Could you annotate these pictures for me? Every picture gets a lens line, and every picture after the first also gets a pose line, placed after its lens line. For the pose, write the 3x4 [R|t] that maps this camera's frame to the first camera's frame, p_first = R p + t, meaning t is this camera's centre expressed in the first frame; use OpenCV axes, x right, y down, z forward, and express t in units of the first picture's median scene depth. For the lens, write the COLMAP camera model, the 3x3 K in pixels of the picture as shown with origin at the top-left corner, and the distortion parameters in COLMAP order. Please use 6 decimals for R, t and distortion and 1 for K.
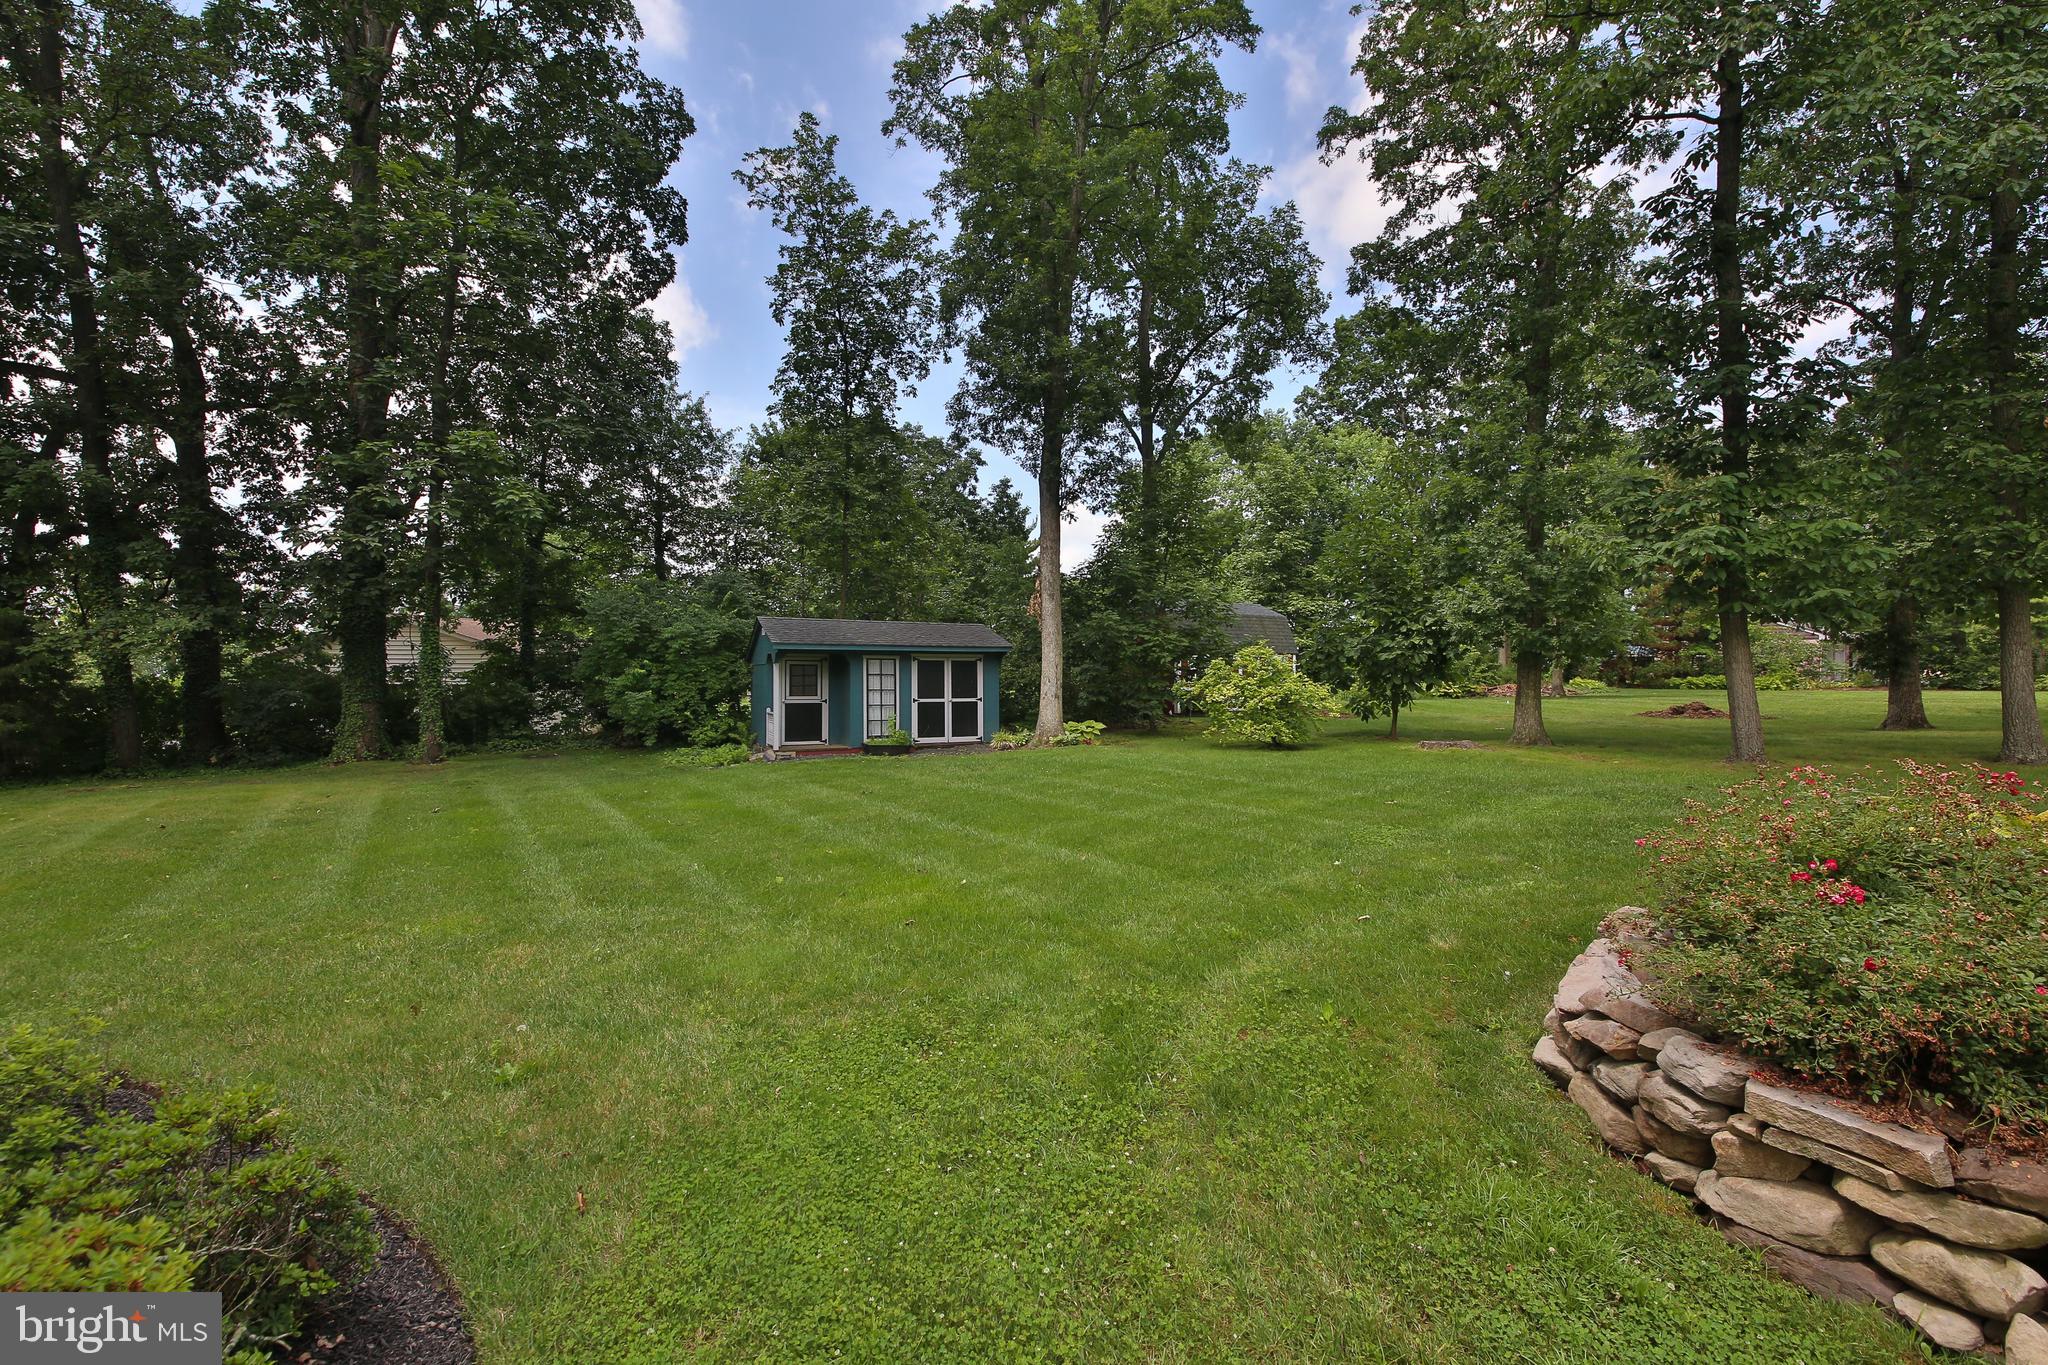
lens RADIAL K [[845.6, 0, 1019.1], [0, 845.6, 682.2], [0, 0, 1]] dist [-0.014577, -0.001129]
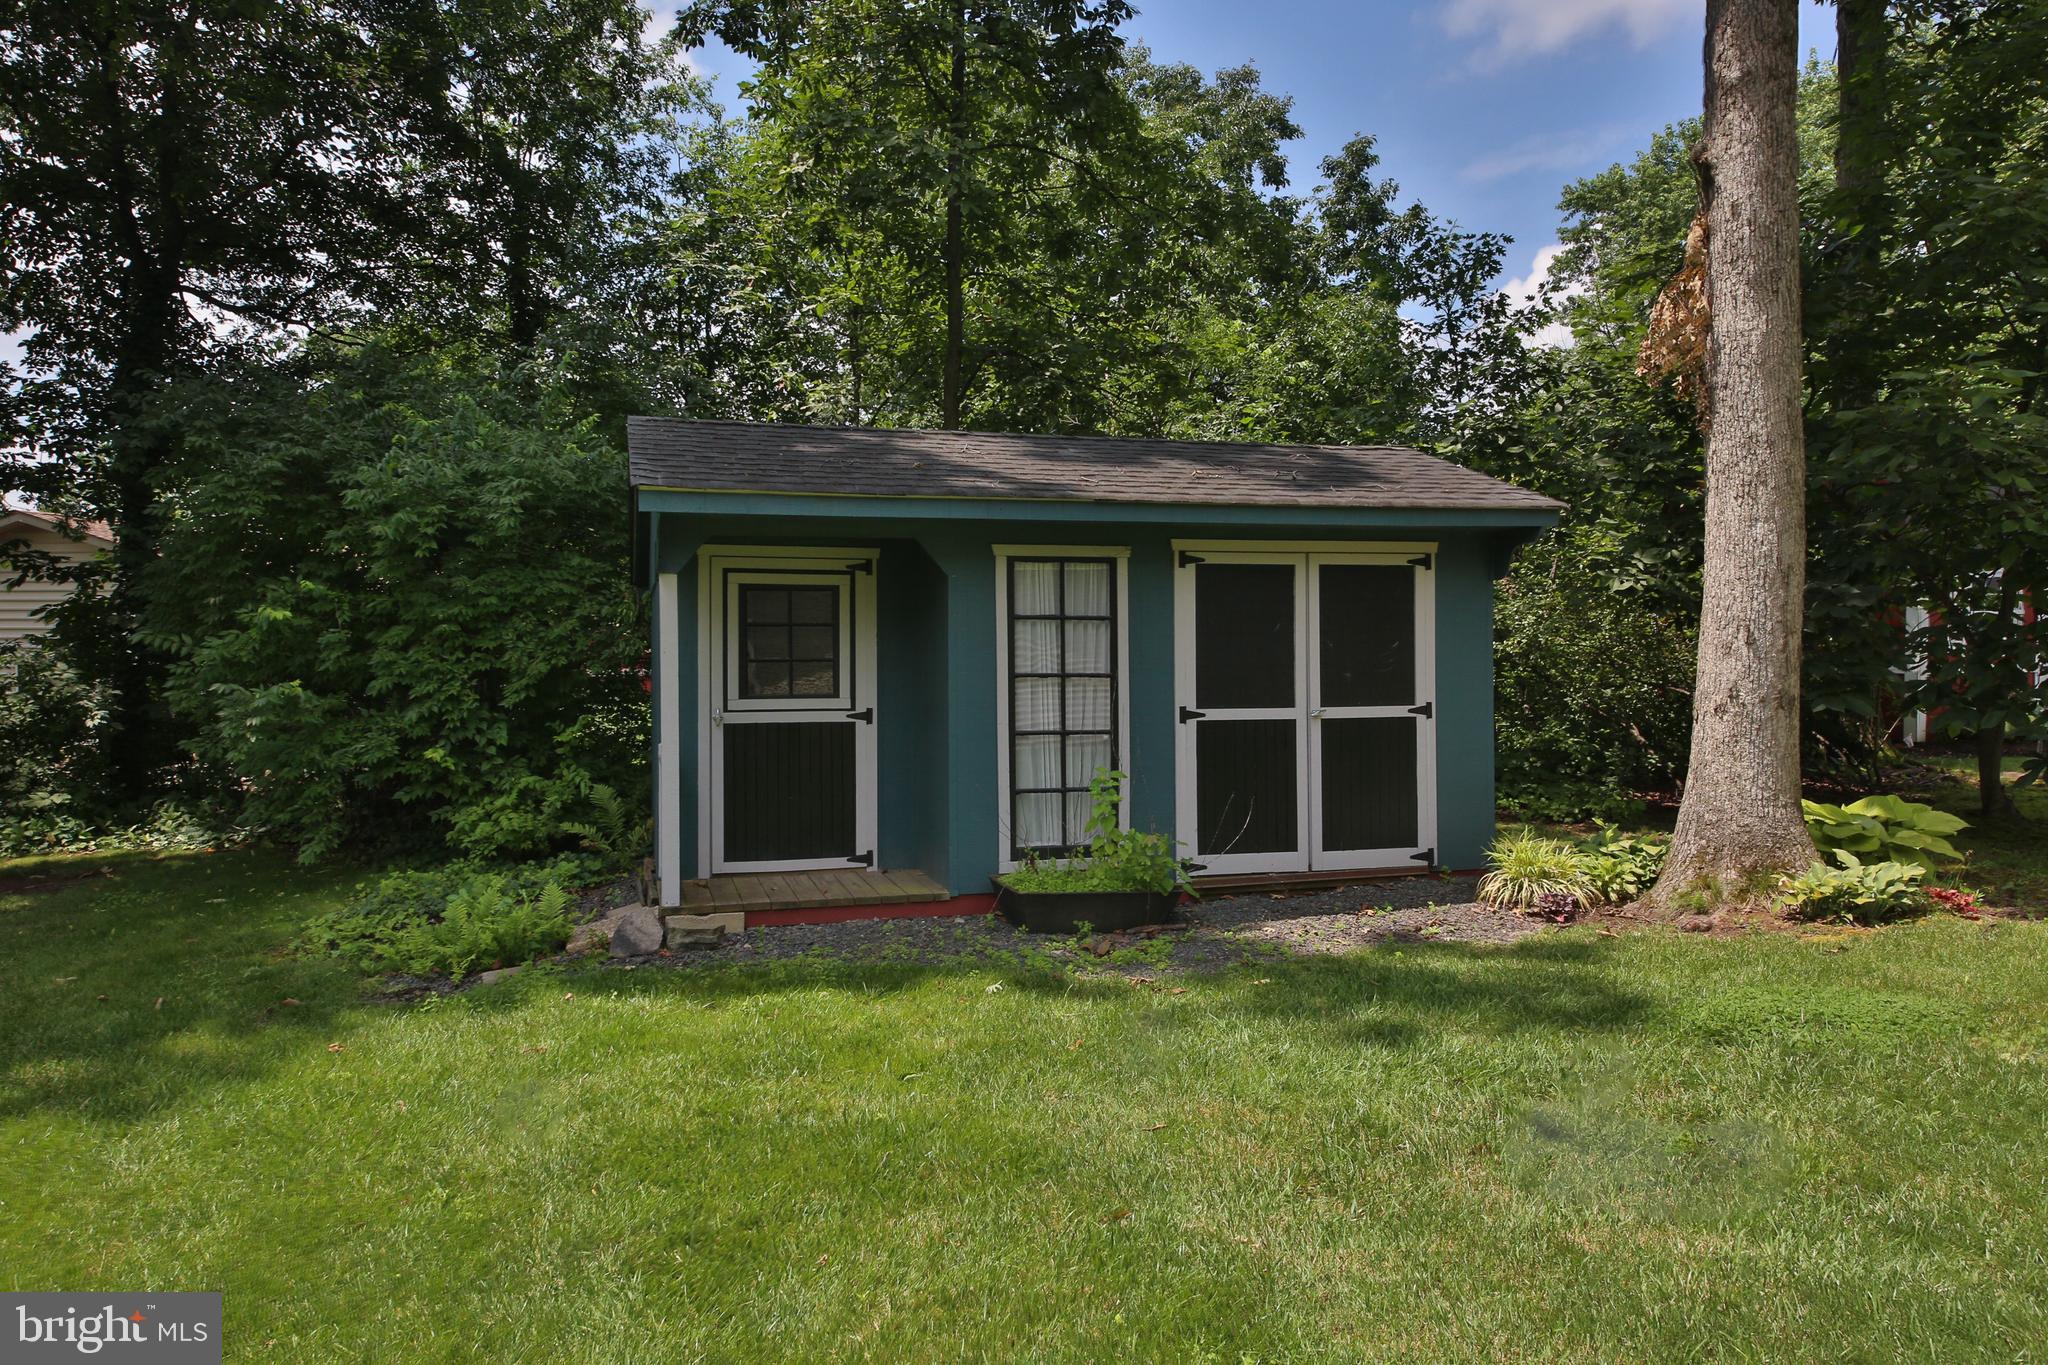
lens RADIAL K [[1533.7, 0, 1017.1], [0, 1533.7, 675.0], [0, 0, 1]] dist [0.072316, -0.002819]
pose [[0.982844, -0.003002, -0.184416, -0.085272], [0.005506, 0.999899, 0.013065, 0.002341], [0.184358, -0.013856, 0.982761, 0.507067]]
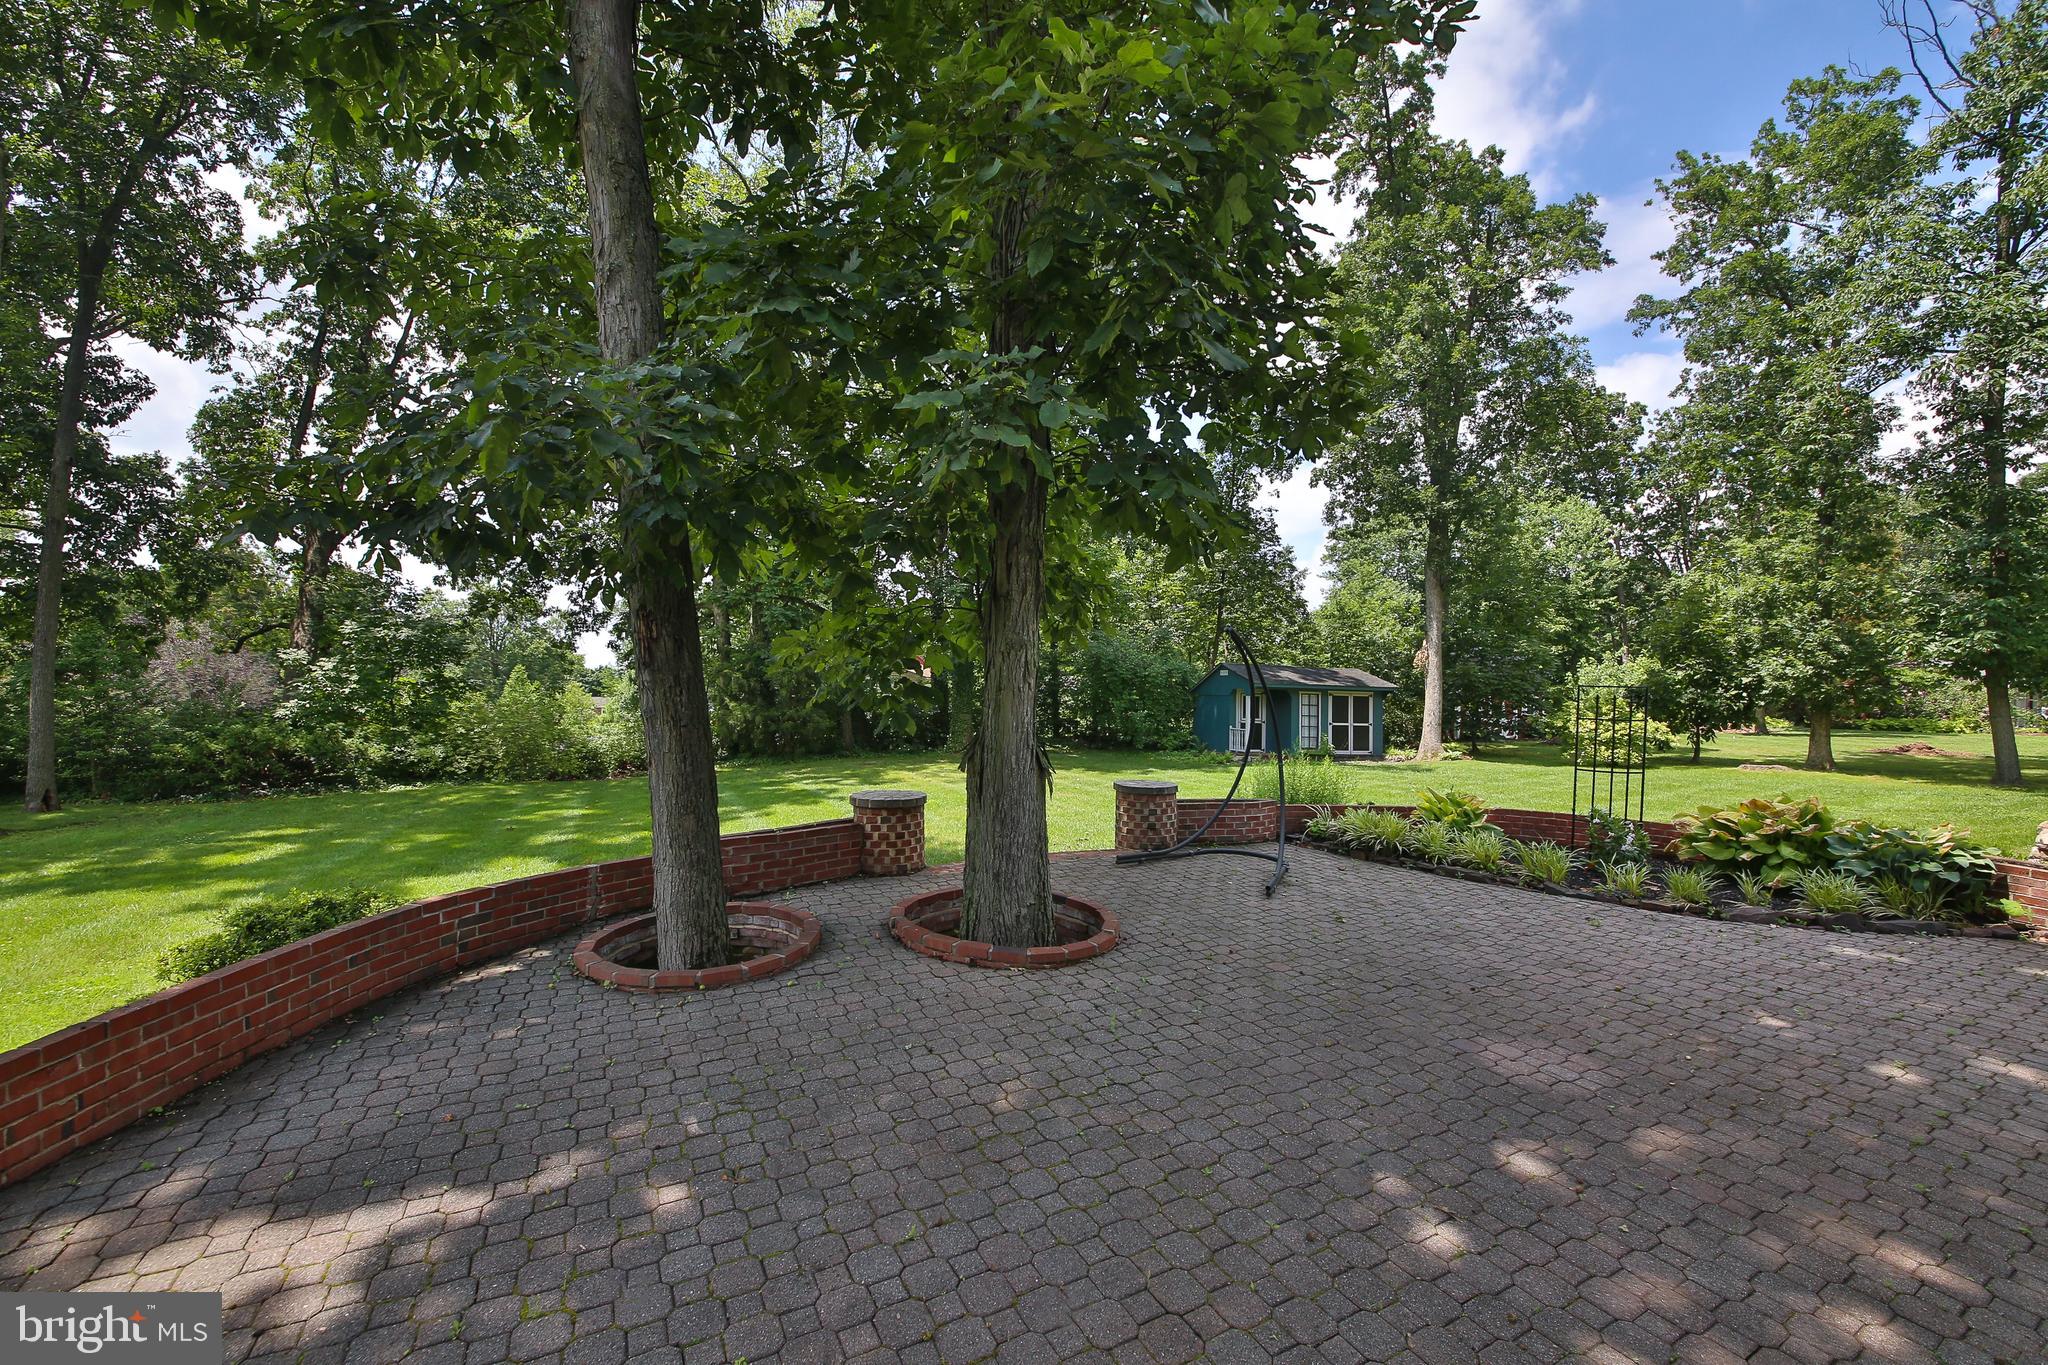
lens RADIAL K [[787.8, 0, 1018.6], [0, 787.8, 671.7], [0, 0, 1]] dist [-0.018370, -0.002977]
pose [[0.987732, 0.023773, -0.154337, -0.436591], [-0.029357, 0.998990, -0.034005, -0.005781], [0.153373, 0.038118, 0.987433, -0.391871]]
